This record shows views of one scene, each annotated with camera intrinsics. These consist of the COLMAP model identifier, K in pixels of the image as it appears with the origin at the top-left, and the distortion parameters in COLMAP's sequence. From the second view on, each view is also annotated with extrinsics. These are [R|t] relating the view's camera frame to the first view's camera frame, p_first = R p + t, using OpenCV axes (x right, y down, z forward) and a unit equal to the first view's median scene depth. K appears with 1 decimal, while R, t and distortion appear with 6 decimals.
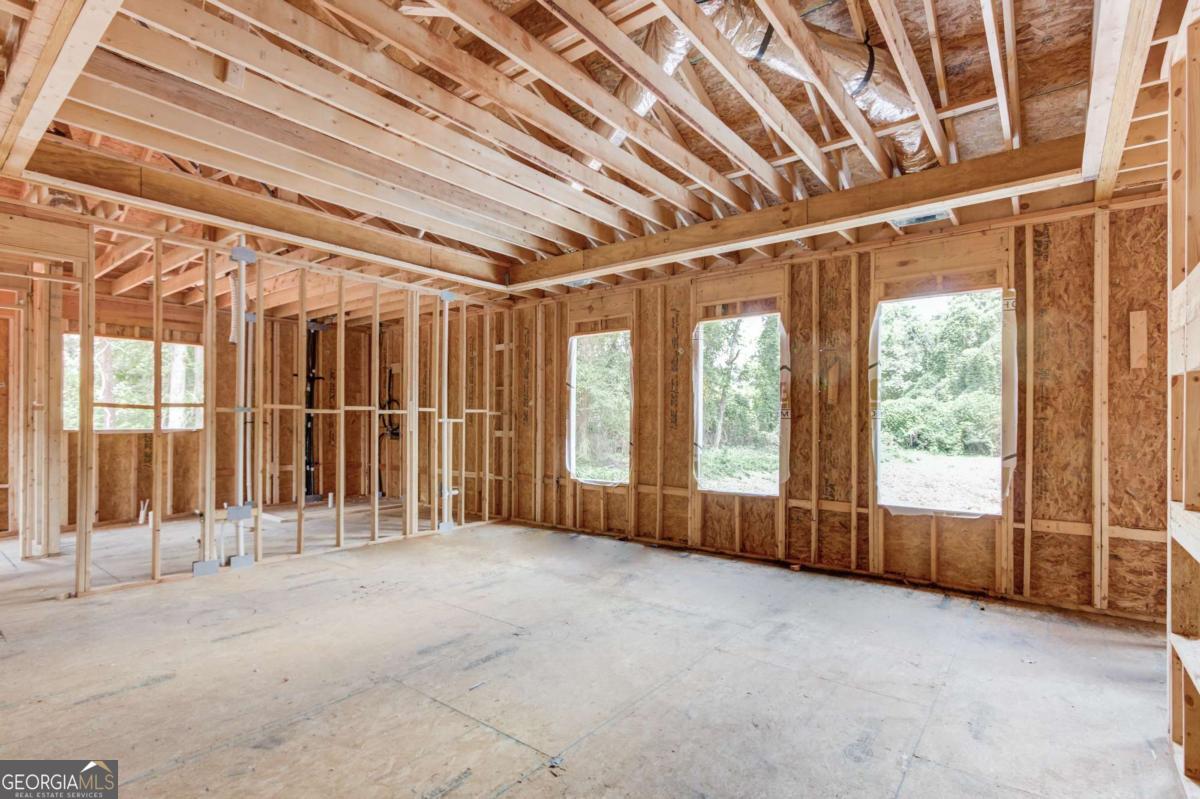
lens RADIAL K [[571.2, 0, 605.6], [0, 571.2, 415.2], [0, 0, 1]] dist [-0.000311, 0.000179]
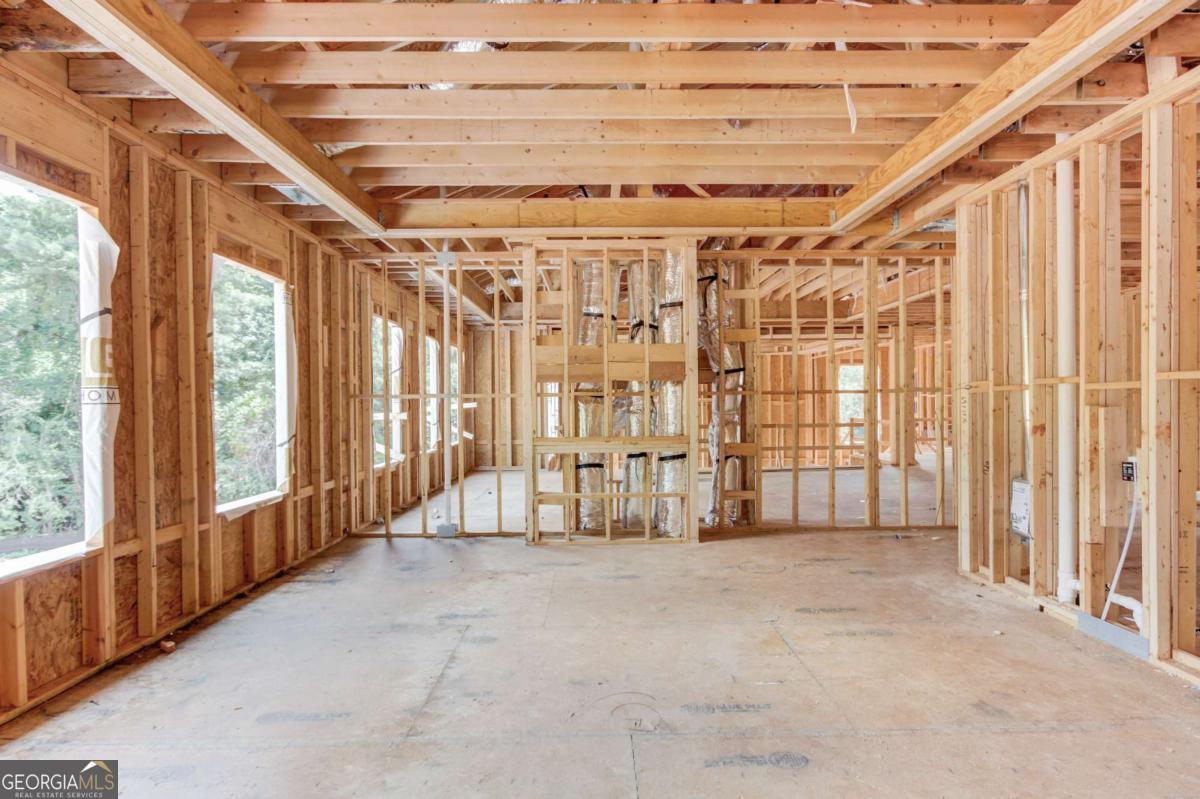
lens RADIAL K [[549.8, 0, 601.4], [0, 549.8, 398.0], [0, 0, 1]] dist [0.025965, -0.000298]
pose [[-0.622534, 0.013378, 0.782478, -0.500258], [-0.002227, 0.999820, -0.018865, 0.014073], [-0.782589, -0.013487, -0.622392, 1.182262]]
